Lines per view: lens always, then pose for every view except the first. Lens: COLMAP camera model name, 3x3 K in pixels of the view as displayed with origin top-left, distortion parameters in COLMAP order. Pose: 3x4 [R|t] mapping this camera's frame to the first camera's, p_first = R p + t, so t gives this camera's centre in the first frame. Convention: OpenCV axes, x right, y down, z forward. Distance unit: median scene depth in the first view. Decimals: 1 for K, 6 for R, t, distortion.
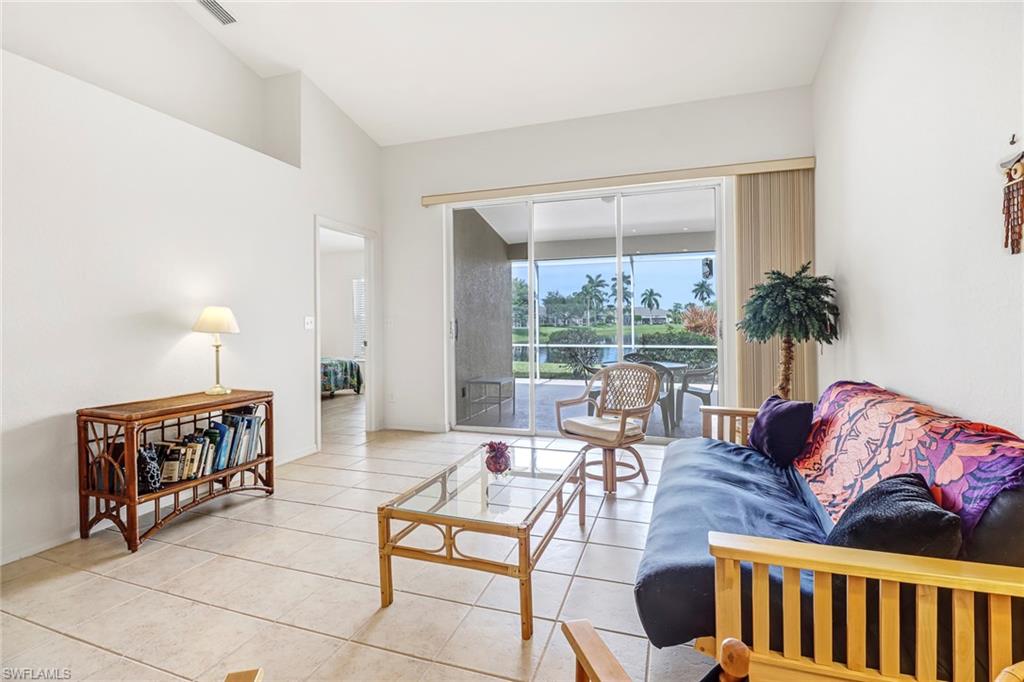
lens RADIAL K [[487.0, 0, 505.8], [0, 487.0, 318.5], [0, 0, 1]] dist [-0.008586, -0.001565]
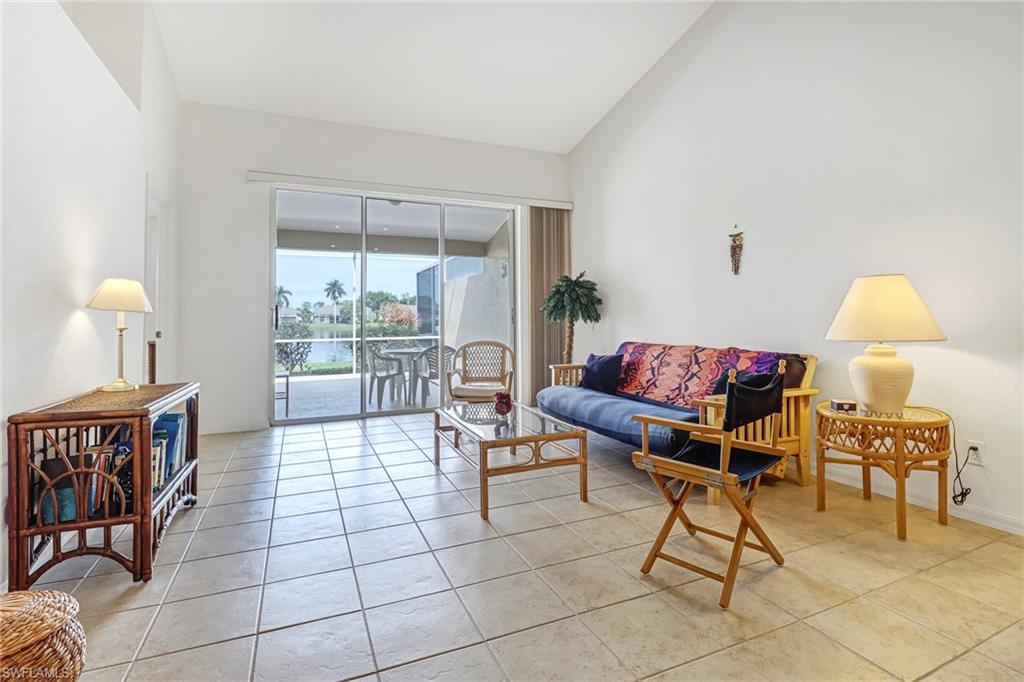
lens RADIAL K [[487.0, 0, 513.6], [0, 487.0, 310.0], [0, 0, 1]] dist [-0.008586, -0.001565]
pose [[0.734726, 0.011912, 0.678259, -0.644283], [-0.001182, 0.999867, -0.016281, 0.036825], [-0.678363, 0.011161, 0.734642, -0.000295]]
